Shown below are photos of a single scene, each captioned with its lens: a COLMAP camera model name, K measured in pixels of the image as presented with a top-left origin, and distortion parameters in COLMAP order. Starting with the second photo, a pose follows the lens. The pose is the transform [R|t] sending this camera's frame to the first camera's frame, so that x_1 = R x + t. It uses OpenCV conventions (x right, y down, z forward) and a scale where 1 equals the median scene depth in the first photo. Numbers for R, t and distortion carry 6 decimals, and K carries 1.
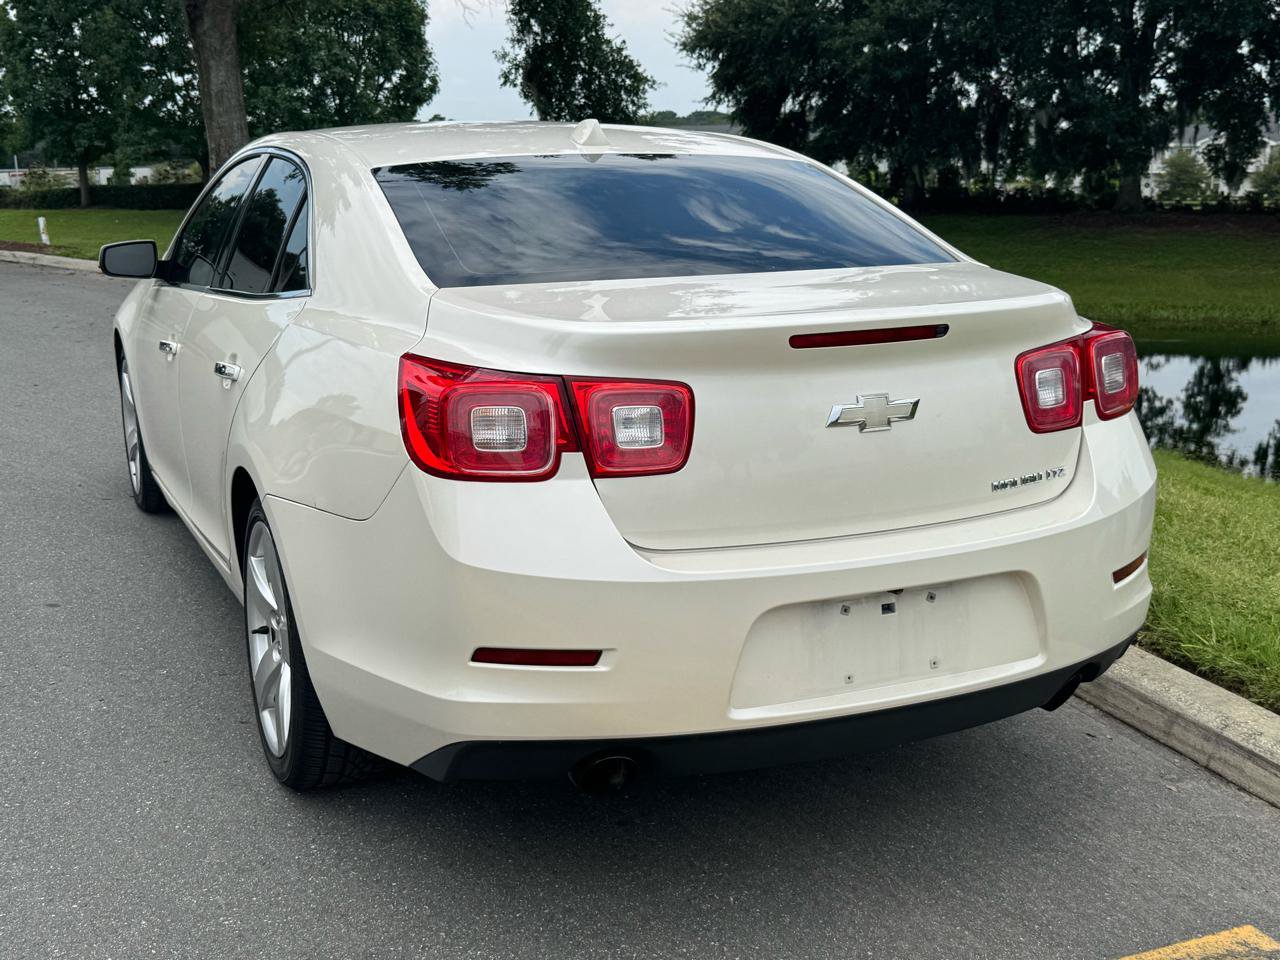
lens RADIAL K [[1428.5, 0, 647.1], [0, 1428.5, 477.3], [0, 0, 1]] dist [0.252730, -0.643565]
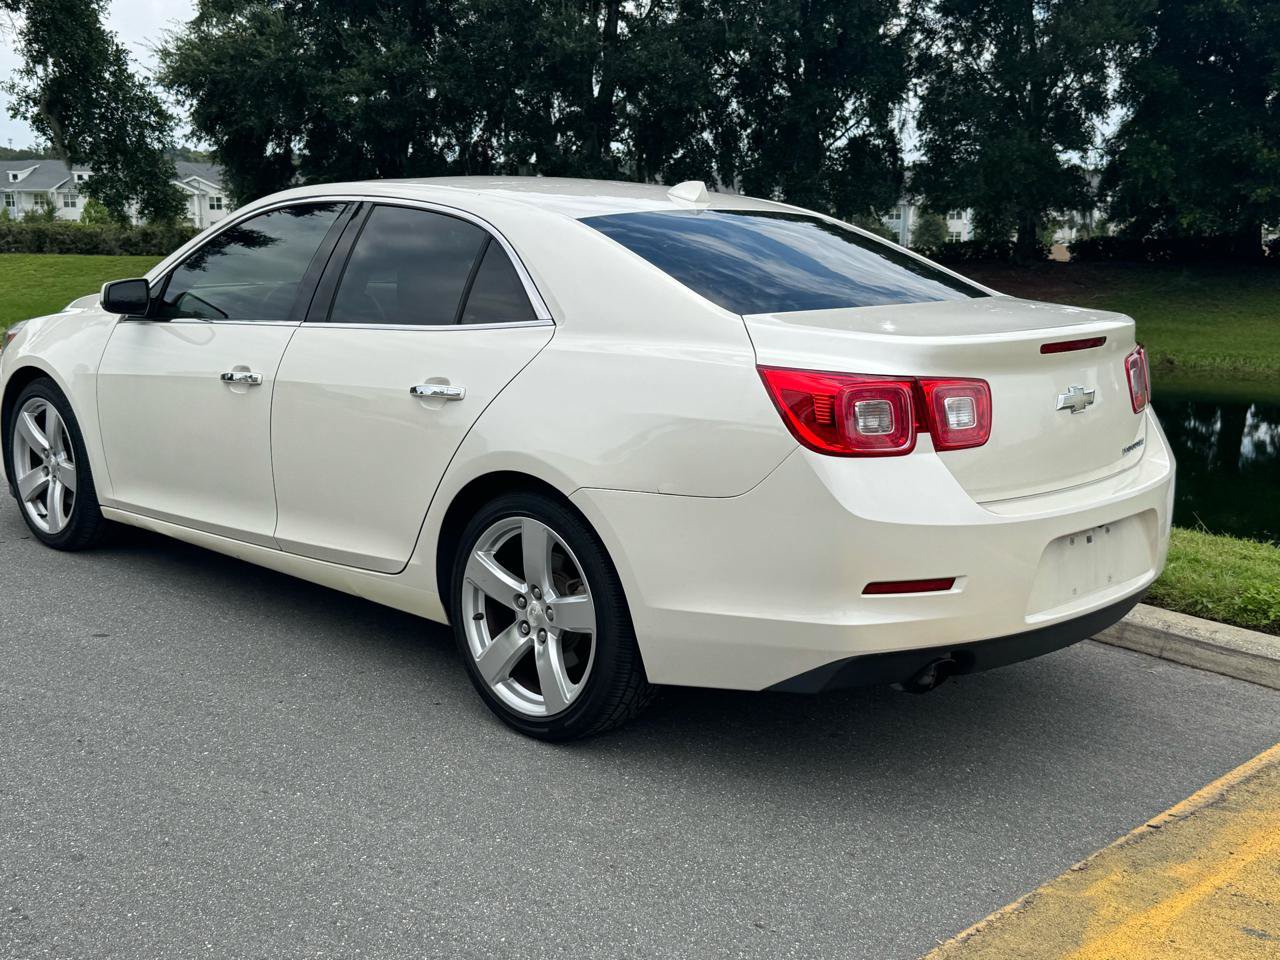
lens RADIAL K [[1428.5, 0, 647.1], [0, 1428.5, 477.3], [0, 0, 1]] dist [0.252730, -0.643565]
pose [[0.928604, -0.047296, 0.368046, -0.535491], [0.058367, 0.998114, -0.019001, 0.023501], [-0.366453, 0.039126, 0.929613, -0.112426]]
